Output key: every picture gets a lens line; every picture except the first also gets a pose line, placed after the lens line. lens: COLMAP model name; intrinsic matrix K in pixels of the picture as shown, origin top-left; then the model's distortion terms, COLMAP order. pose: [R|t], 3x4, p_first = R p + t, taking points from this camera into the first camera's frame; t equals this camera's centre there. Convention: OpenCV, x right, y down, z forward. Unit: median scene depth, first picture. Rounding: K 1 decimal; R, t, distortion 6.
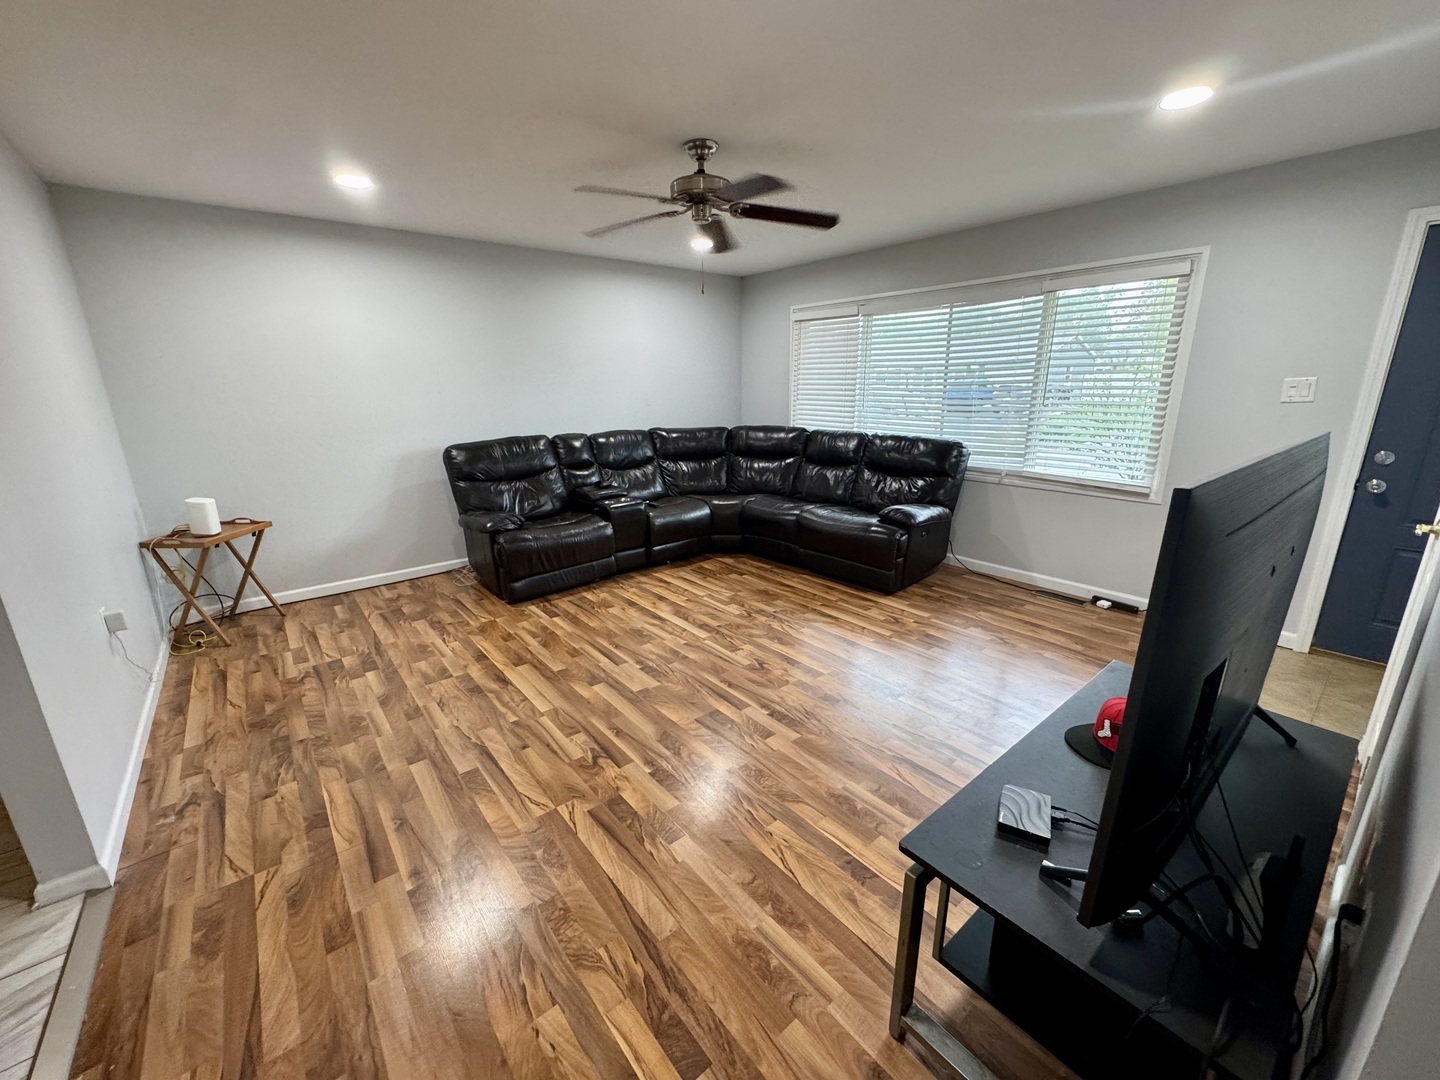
lens RADIAL K [[576.7, 0, 720.0], [0, 576.7, 540.0], [0, 0, 1]] dist [-0.003278, 0.000222]
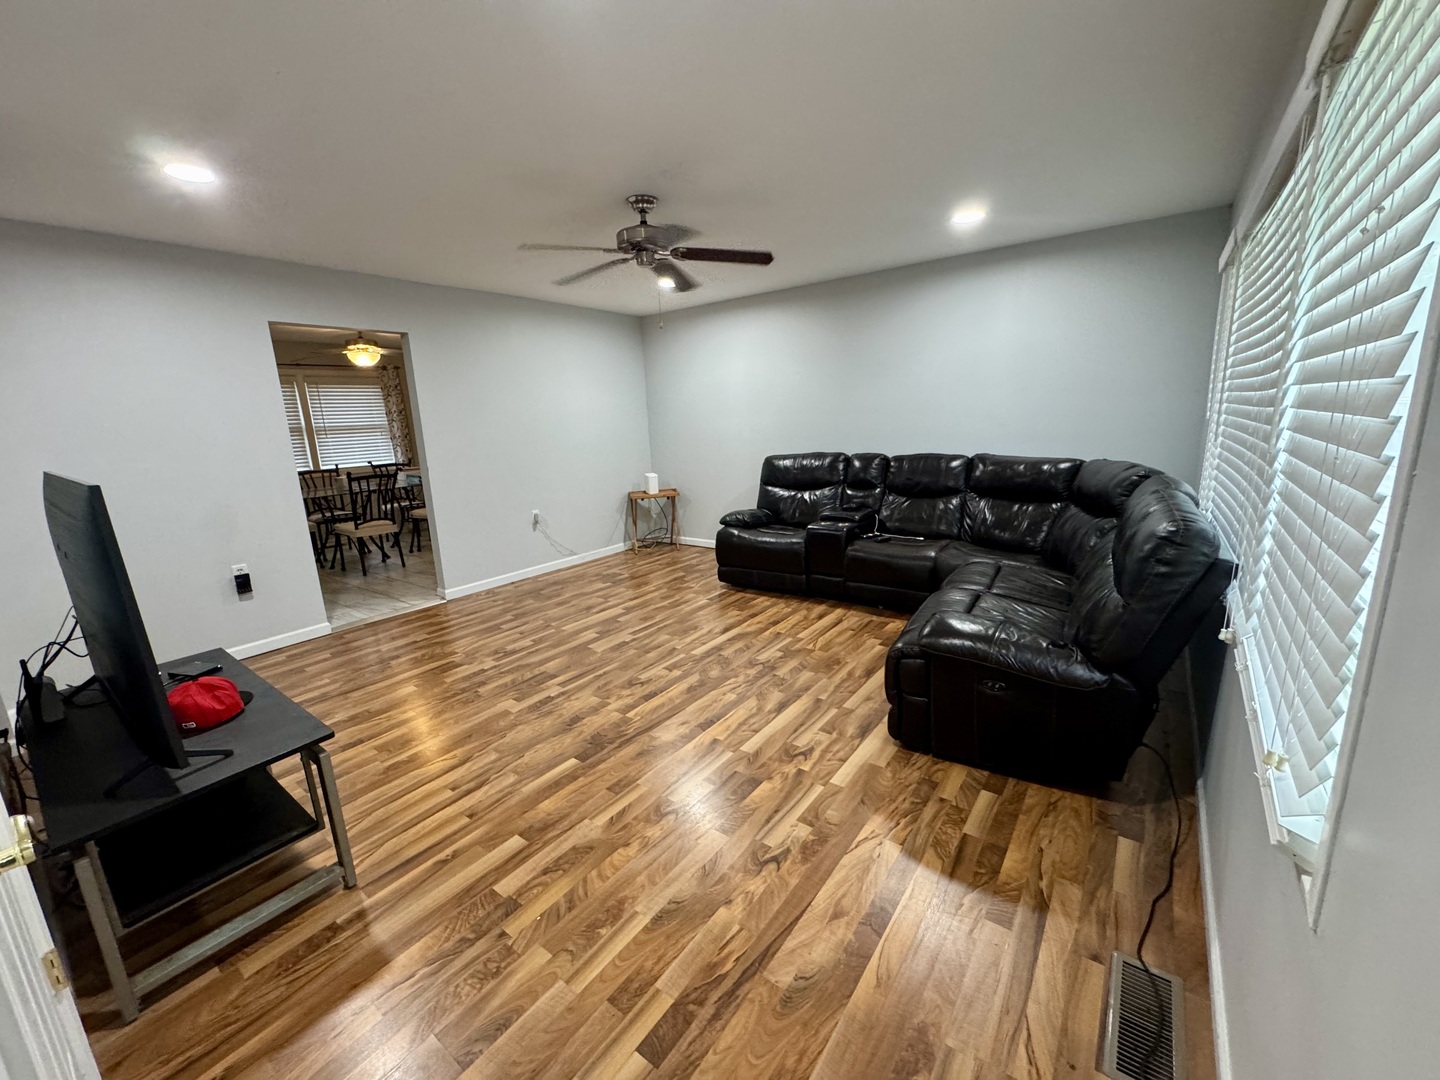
lens RADIAL K [[576.7, 0, 720.0], [0, 576.7, 540.0], [0, 0, 1]] dist [-0.003278, 0.000222]
pose [[0.234262, 0.203306, -0.950678, 0.887873], [-0.218584, 0.963866, 0.152263, -0.186370], [0.947281, 0.172134, 0.270237, 0.706795]]
